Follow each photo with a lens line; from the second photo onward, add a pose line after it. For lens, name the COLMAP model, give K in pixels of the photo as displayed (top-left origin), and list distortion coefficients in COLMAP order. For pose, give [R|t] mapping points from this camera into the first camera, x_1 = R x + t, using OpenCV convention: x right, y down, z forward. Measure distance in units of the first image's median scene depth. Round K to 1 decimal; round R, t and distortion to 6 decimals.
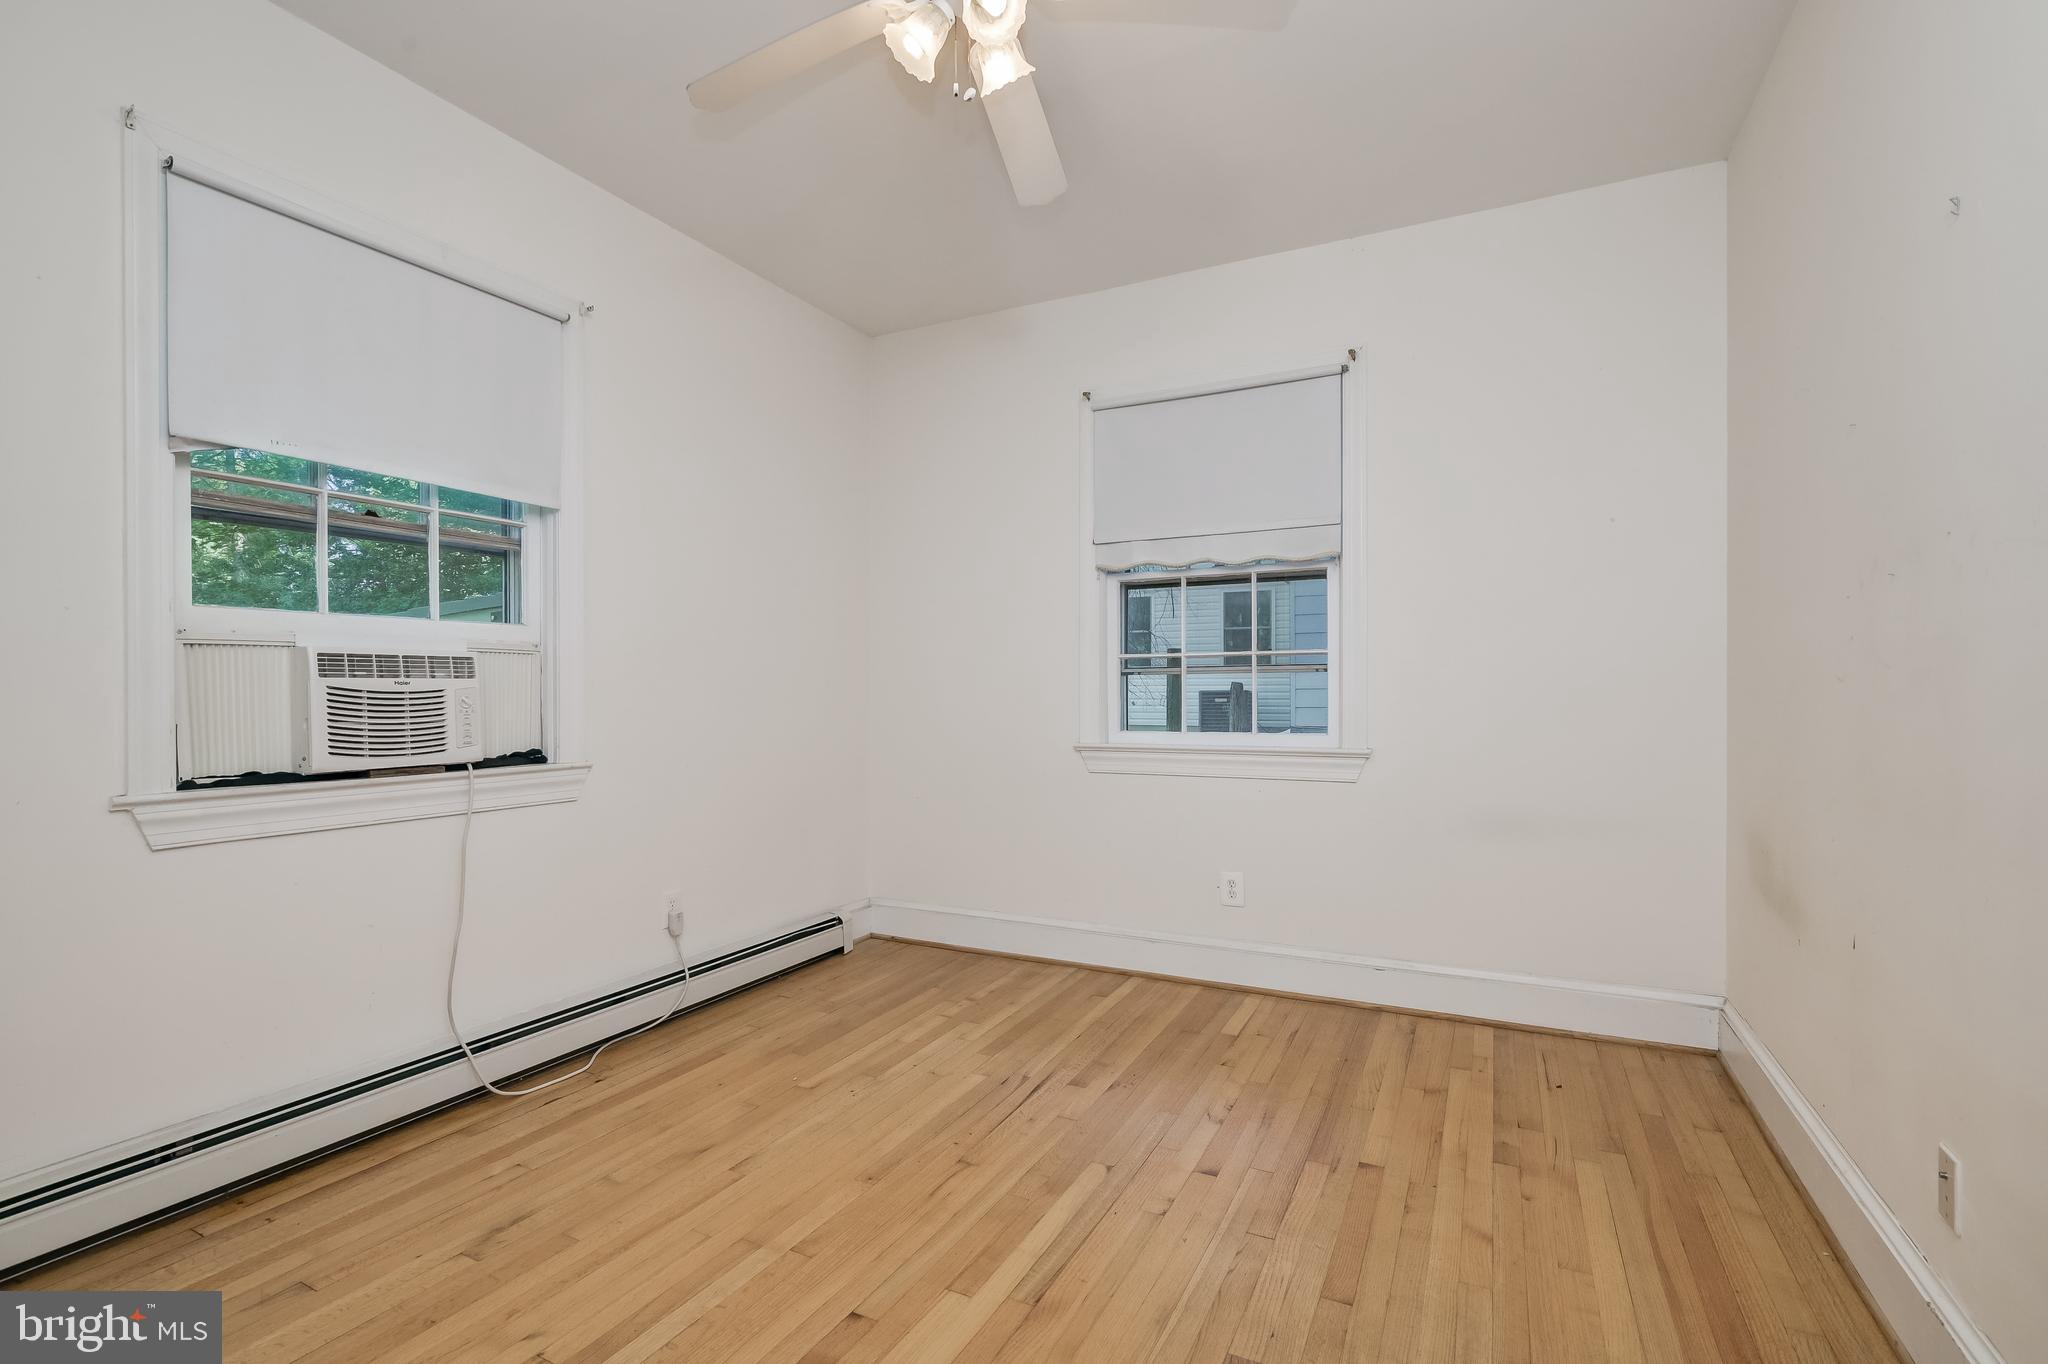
lens RADIAL K [[930.6, 0, 1020.7], [0, 930.6, 692.8], [0, 0, 1]] dist [-0.006741, -0.000265]
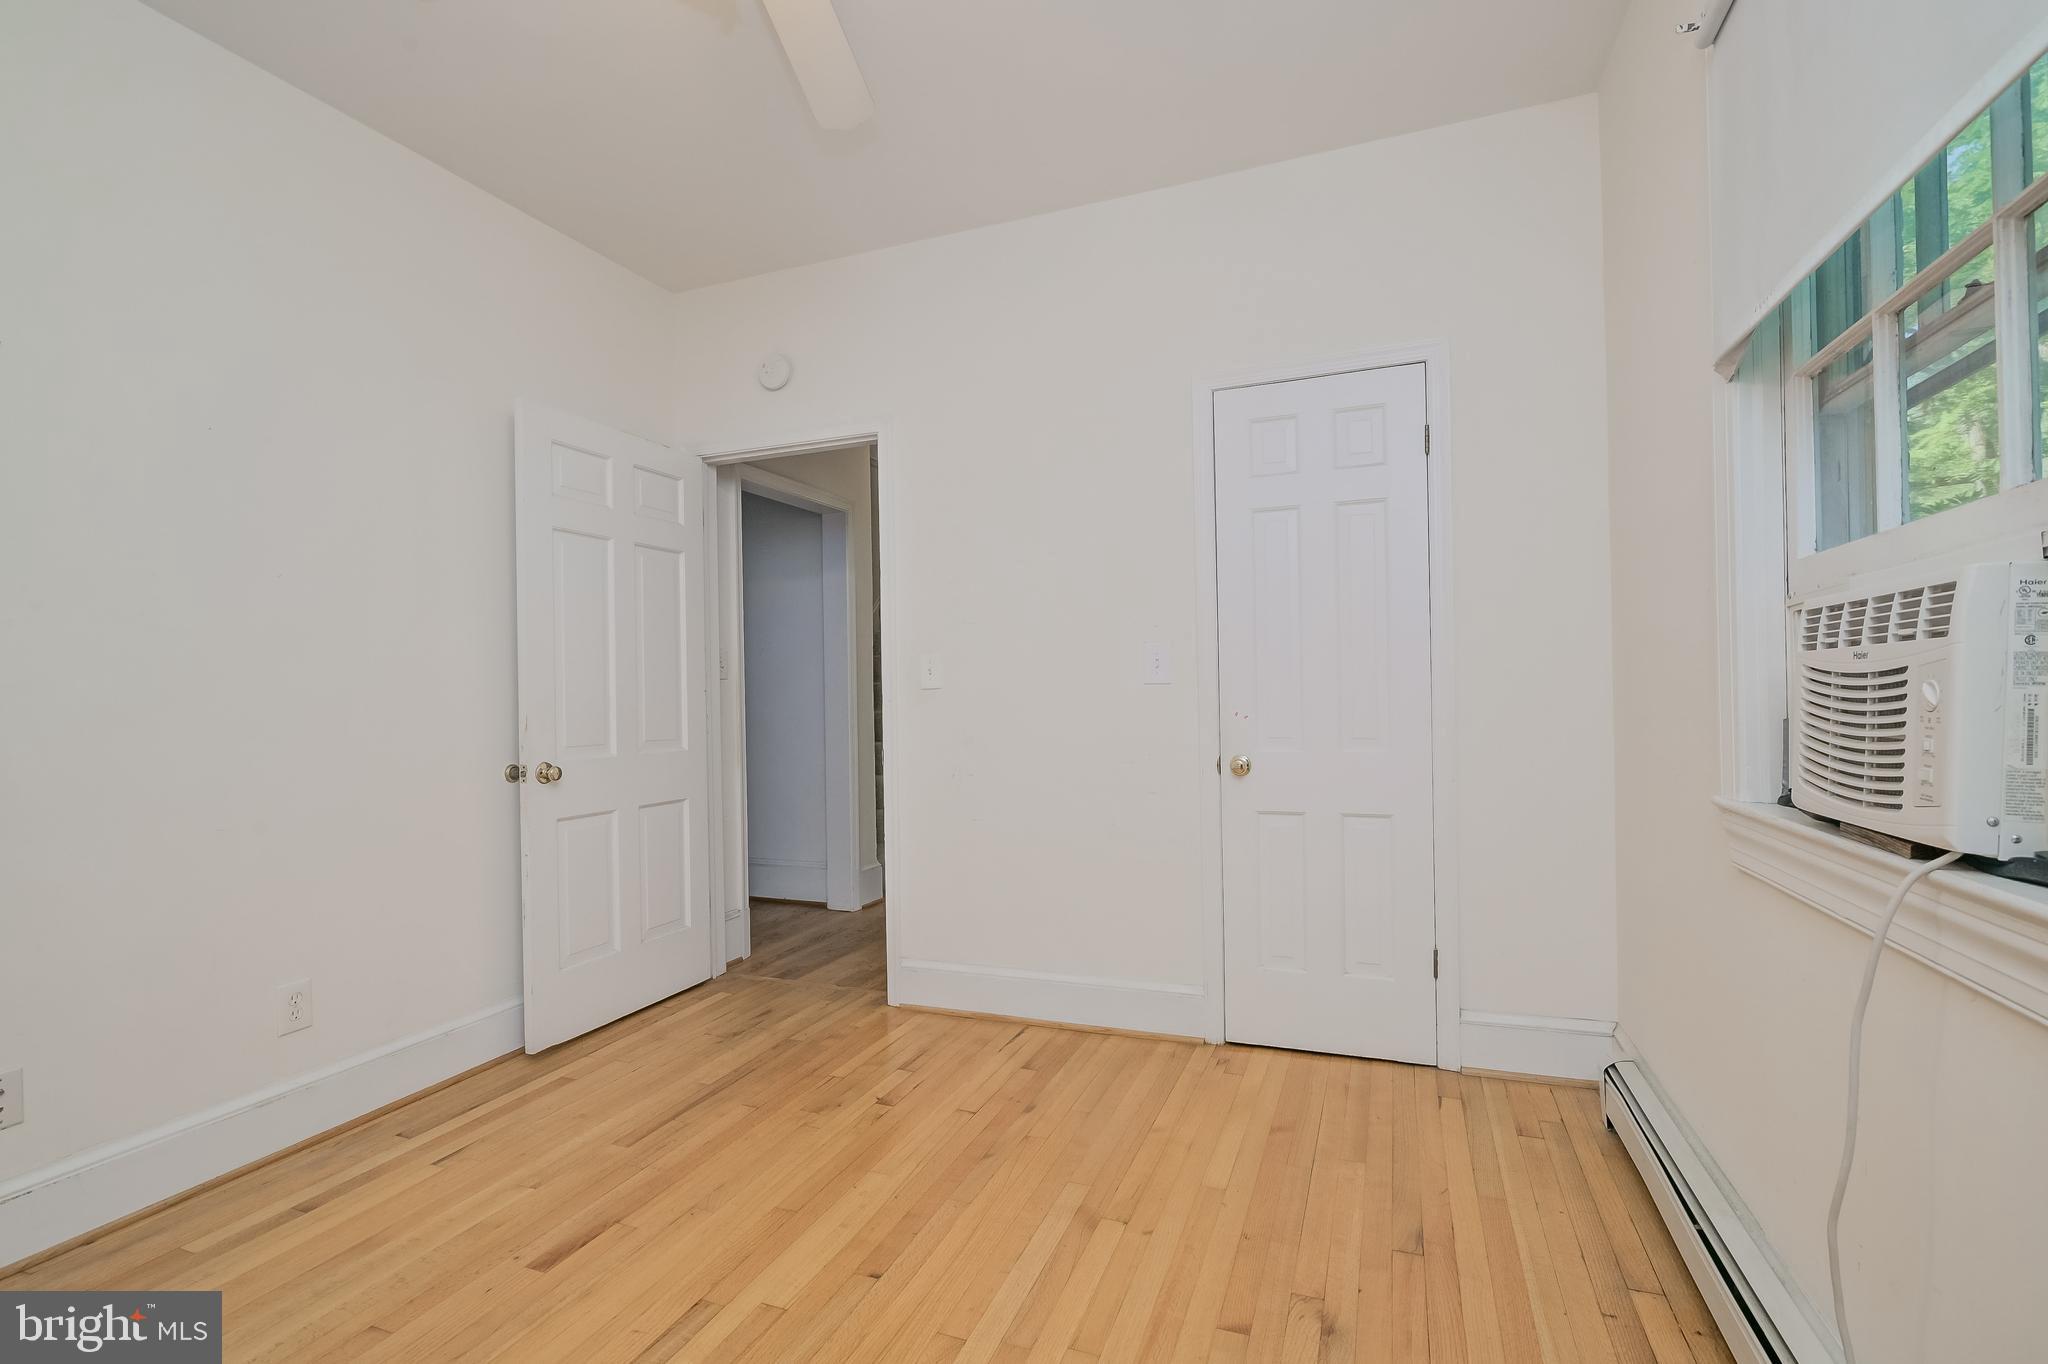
lens RADIAL K [[930.6, 0, 1020.7], [0, 930.6, 692.8], [0, 0, 1]] dist [-0.006741, -0.000265]
pose [[-0.994017, 0.020412, -0.107303, -0.138728], [0.020997, 0.999770, -0.004323, 0.001421], [0.107190, -0.006551, -0.994217, 1.187834]]
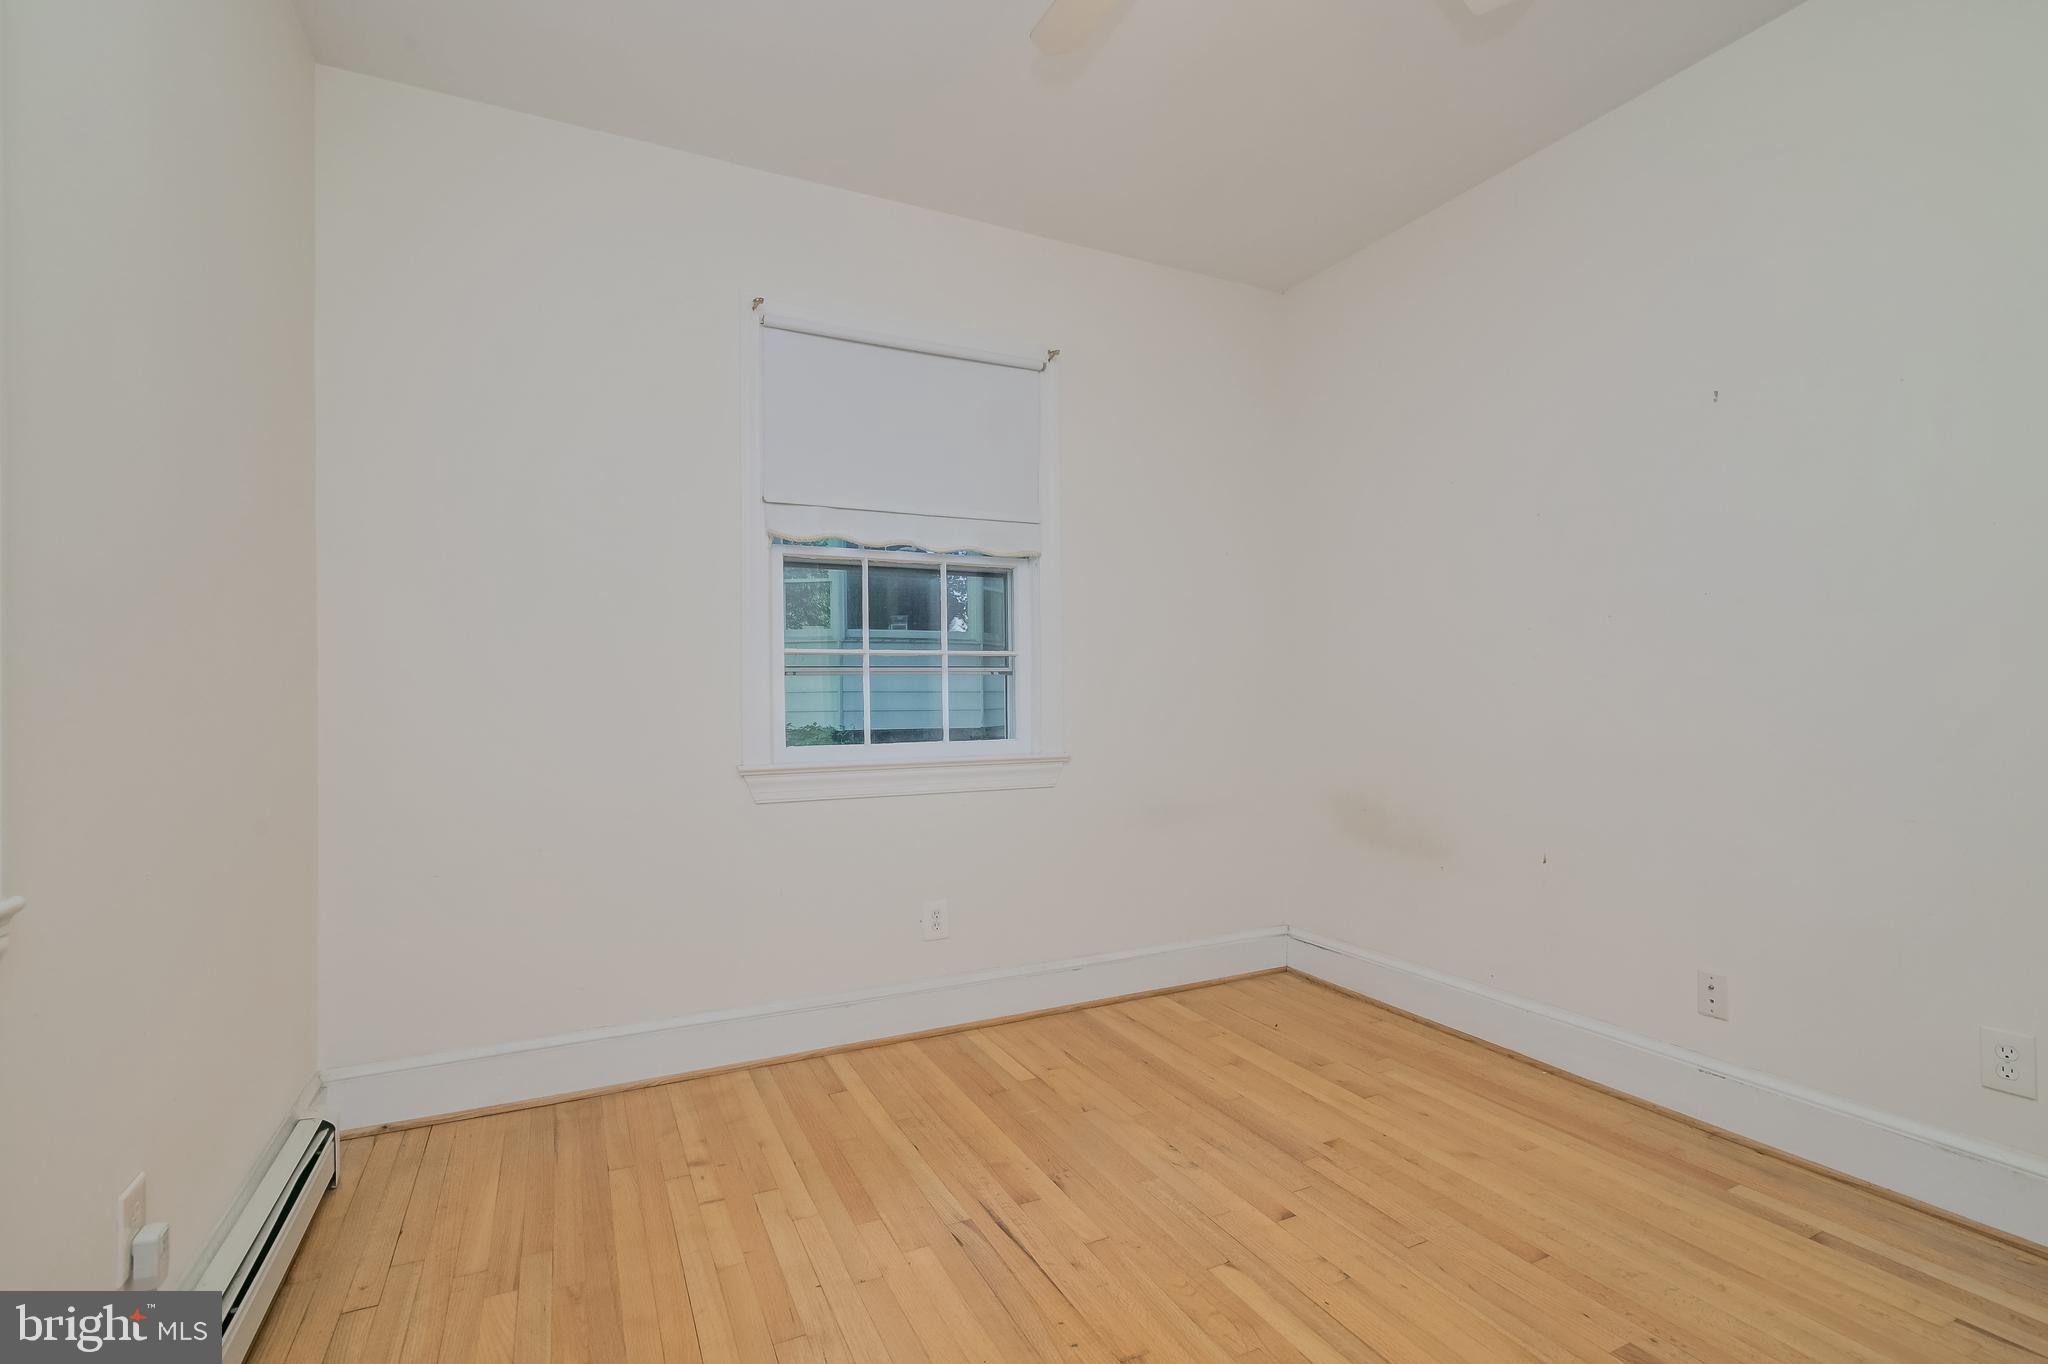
lens RADIAL K [[930.6, 0, 1020.7], [0, 930.6, 692.8], [0, 0, 1]] dist [-0.006741, -0.000265]
pose [[0.601131, -0.001239, 0.799149, -0.509746], [0.007073, 0.999968, -0.003770, -0.000317], [-0.799119, 0.007919, 0.601121, 0.482008]]
